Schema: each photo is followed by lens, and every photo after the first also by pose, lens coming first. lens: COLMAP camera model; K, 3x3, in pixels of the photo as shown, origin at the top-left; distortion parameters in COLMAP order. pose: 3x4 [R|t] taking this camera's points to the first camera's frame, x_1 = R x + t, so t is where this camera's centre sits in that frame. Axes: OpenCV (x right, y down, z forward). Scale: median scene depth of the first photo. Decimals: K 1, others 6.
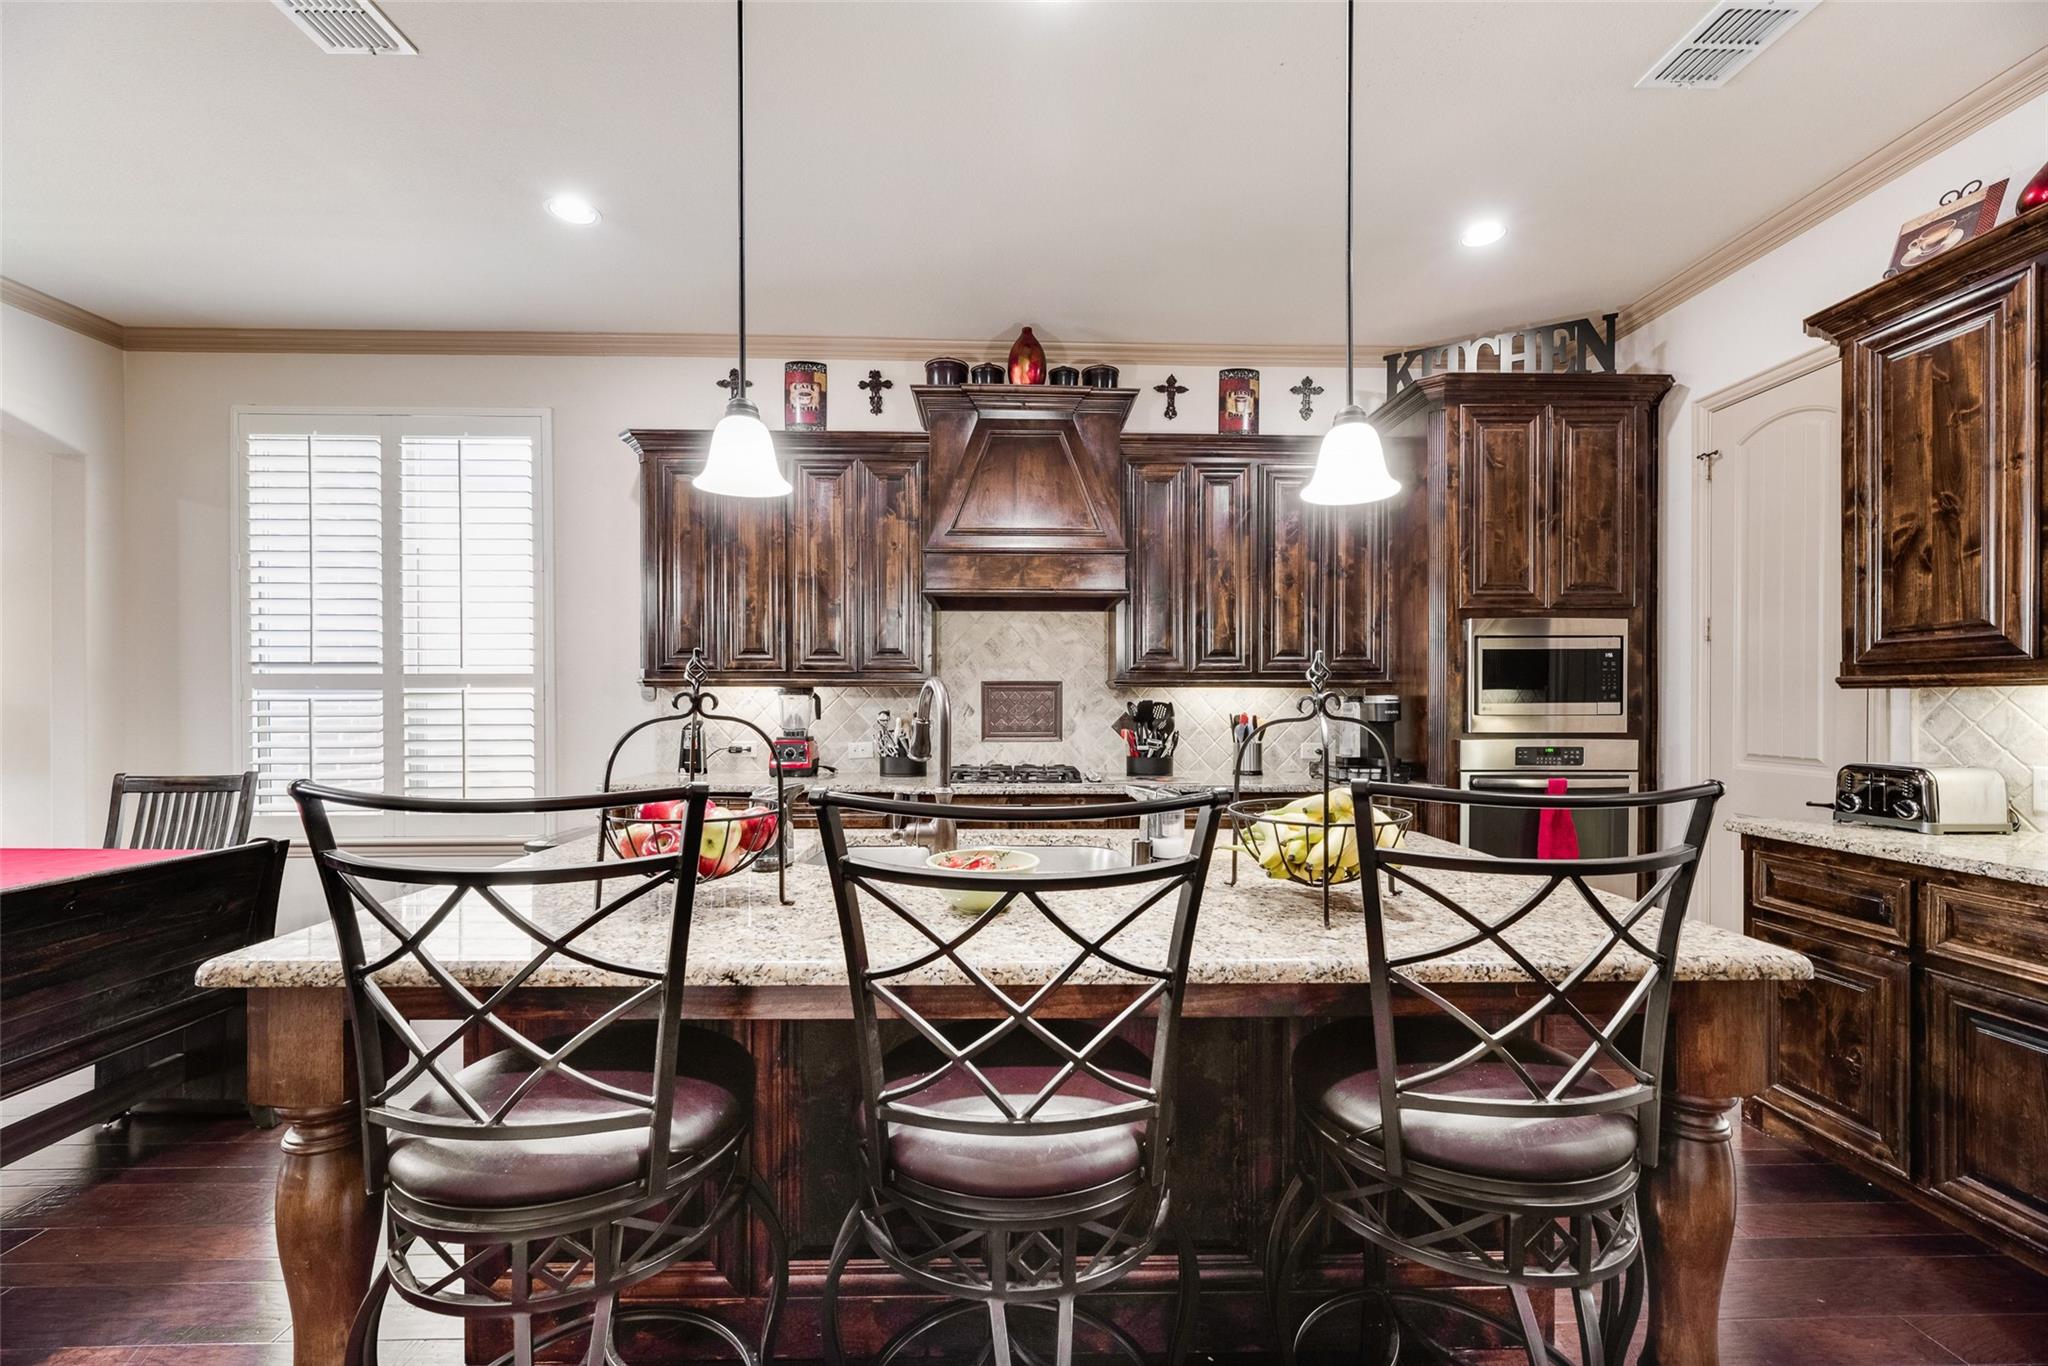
lens RADIAL K [[817.1, 0, 1023.8], [0, 817.1, 711.3], [0, 0, 1]] dist [0.002243, 0.000154]
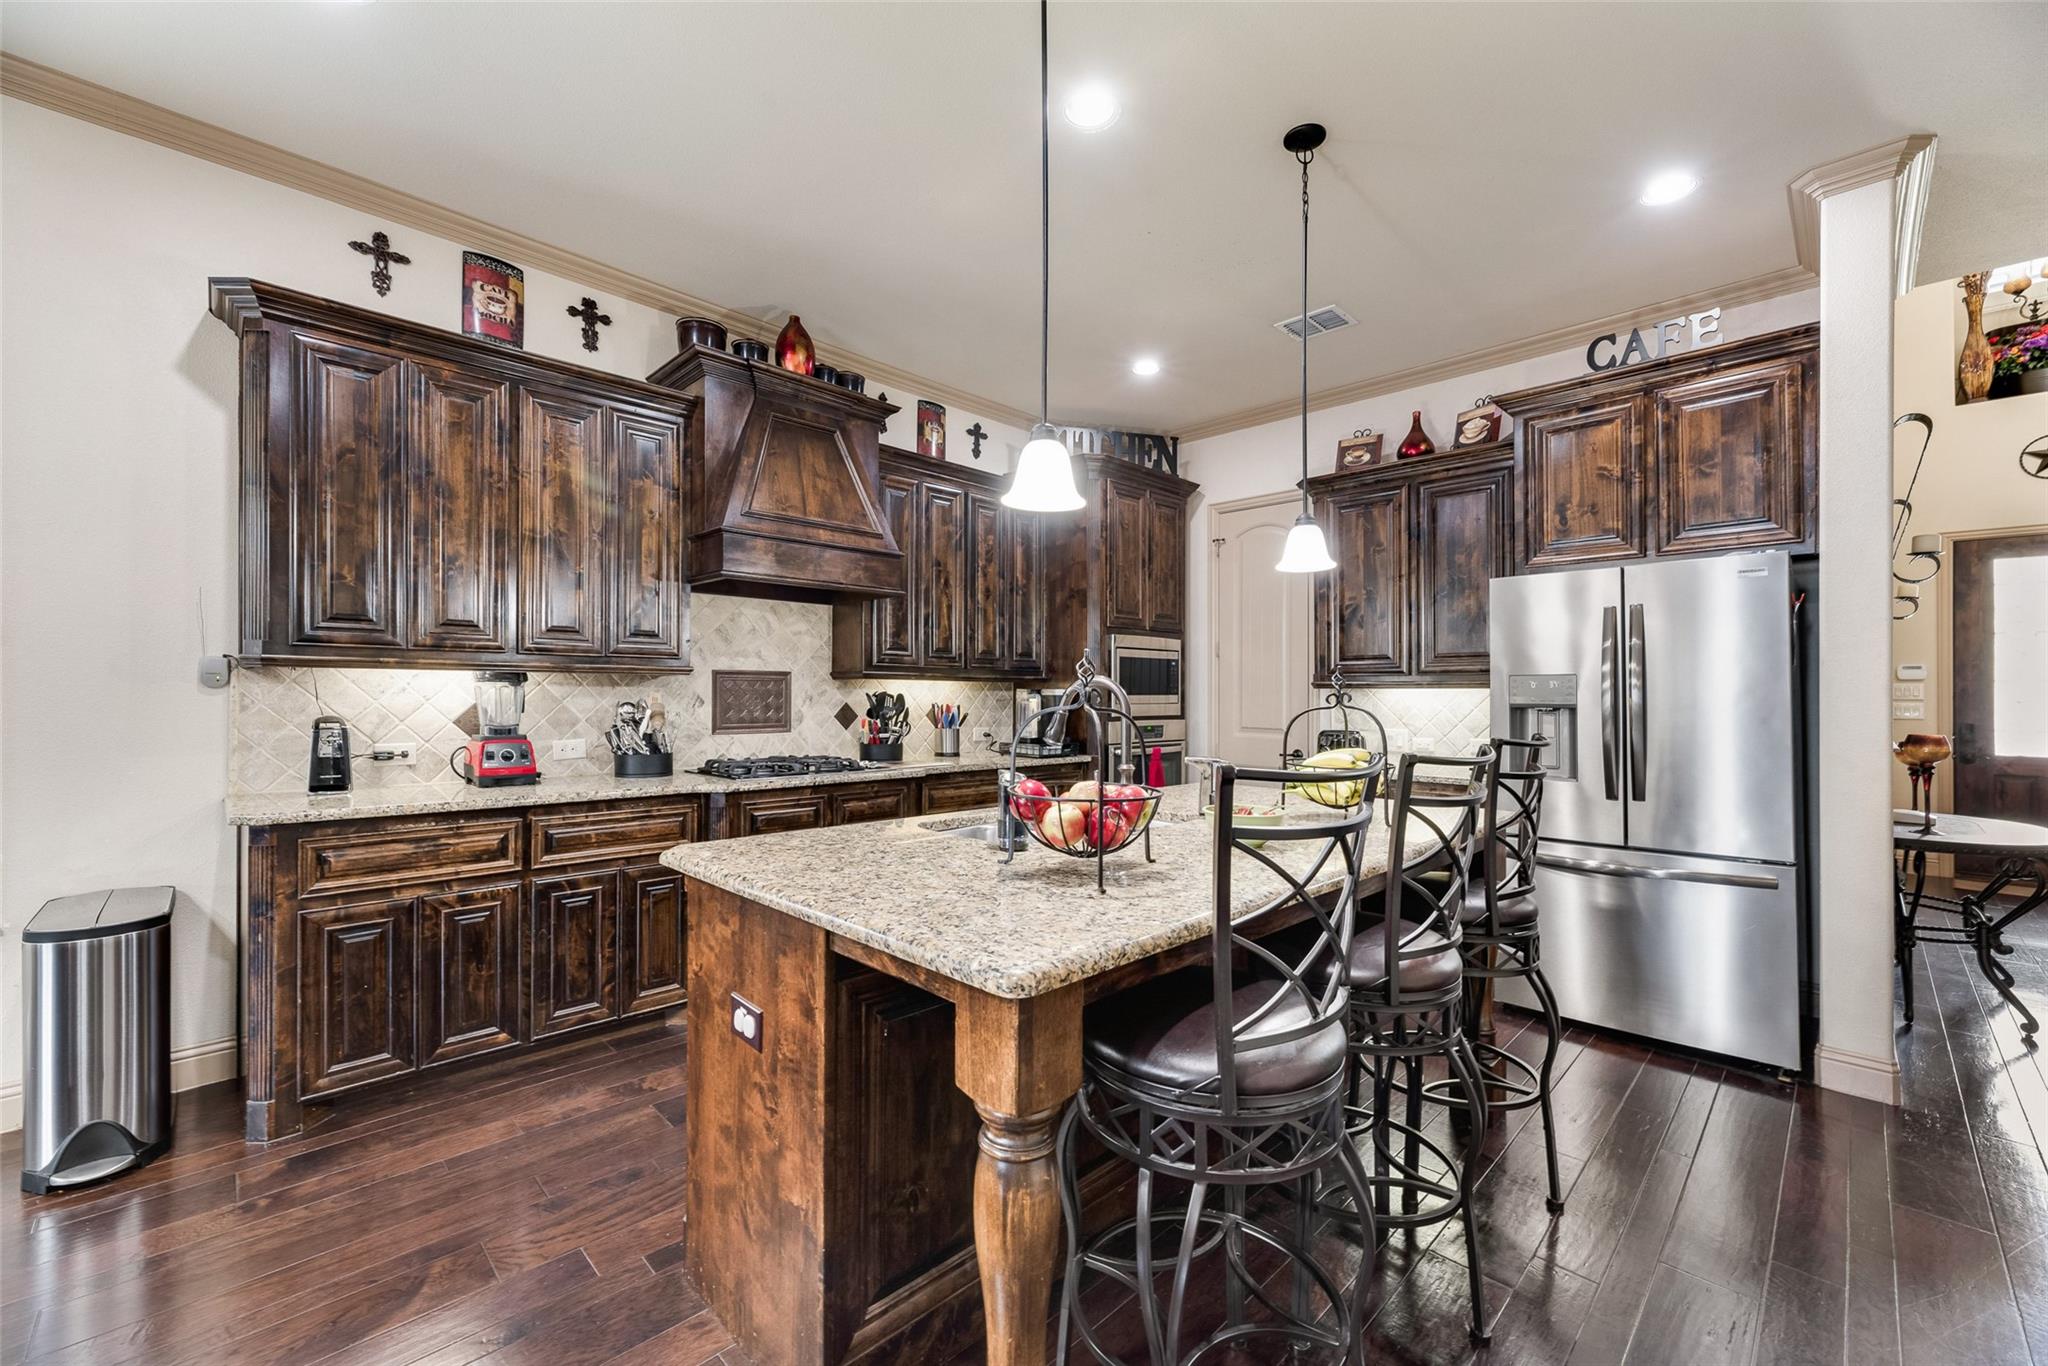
lens RADIAL K [[817.1, 0, 1028.0], [0, 817.1, 689.6], [0, 0, 1]] dist [0.002243, 0.000154]
pose [[0.730245, 0.007797, 0.683141, -0.448058], [0.001225, 0.999918, -0.012723, -0.002266], [-0.683184, 0.010128, 0.730176, 0.081832]]
